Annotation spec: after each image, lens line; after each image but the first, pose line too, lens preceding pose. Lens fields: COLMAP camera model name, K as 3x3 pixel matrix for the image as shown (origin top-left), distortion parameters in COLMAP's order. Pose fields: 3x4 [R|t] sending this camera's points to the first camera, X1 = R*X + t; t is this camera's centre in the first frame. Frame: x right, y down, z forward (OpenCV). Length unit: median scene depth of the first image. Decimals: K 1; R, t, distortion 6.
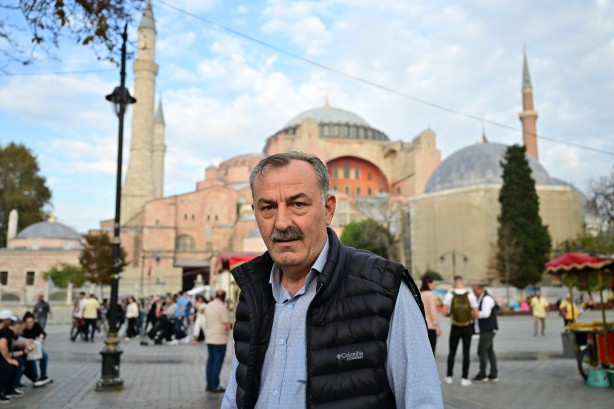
lens RADIAL K [[534.9, 0, 307.0], [0, 534.9, 204.5], [0, 0, 1]] dist [0.005814, 0.006386]
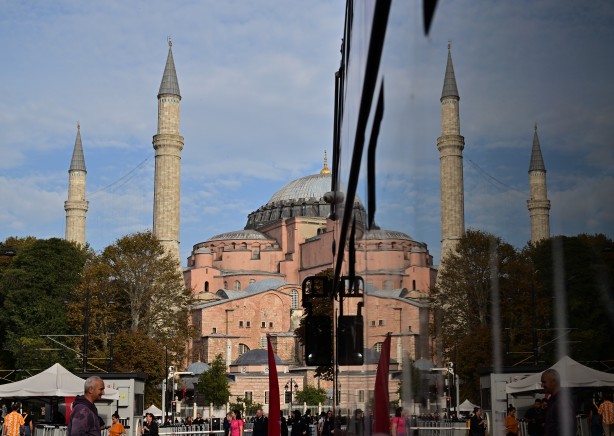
lens RADIAL K [[971.7, 0, 380.9], [0, 971.7, 233.3], [0, 0, 1]] dist [0.010691, 0.003521]
pose [[0.953060, 0.041822, 0.299880, -0.501774], [-0.039056, 0.999121, -0.015214, -0.115336], [-0.300253, 0.002788, 0.953856, -0.647398]]
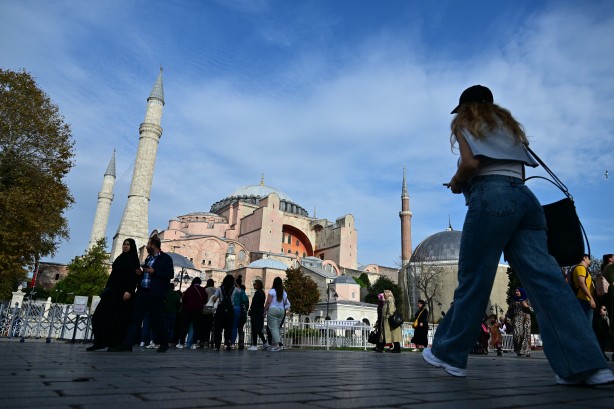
lens RADIAL K [[405.1, 0, 307.0], [0, 405.1, 204.5], [0, 0, 1]] dist [0.012569, -0.039461]
pose [[0.931863, 0.149280, 0.330677, -0.289900], [-0.098445, 0.981274, -0.165559, 0.026070], [-0.349199, 0.121725, 0.929109, 0.067719]]
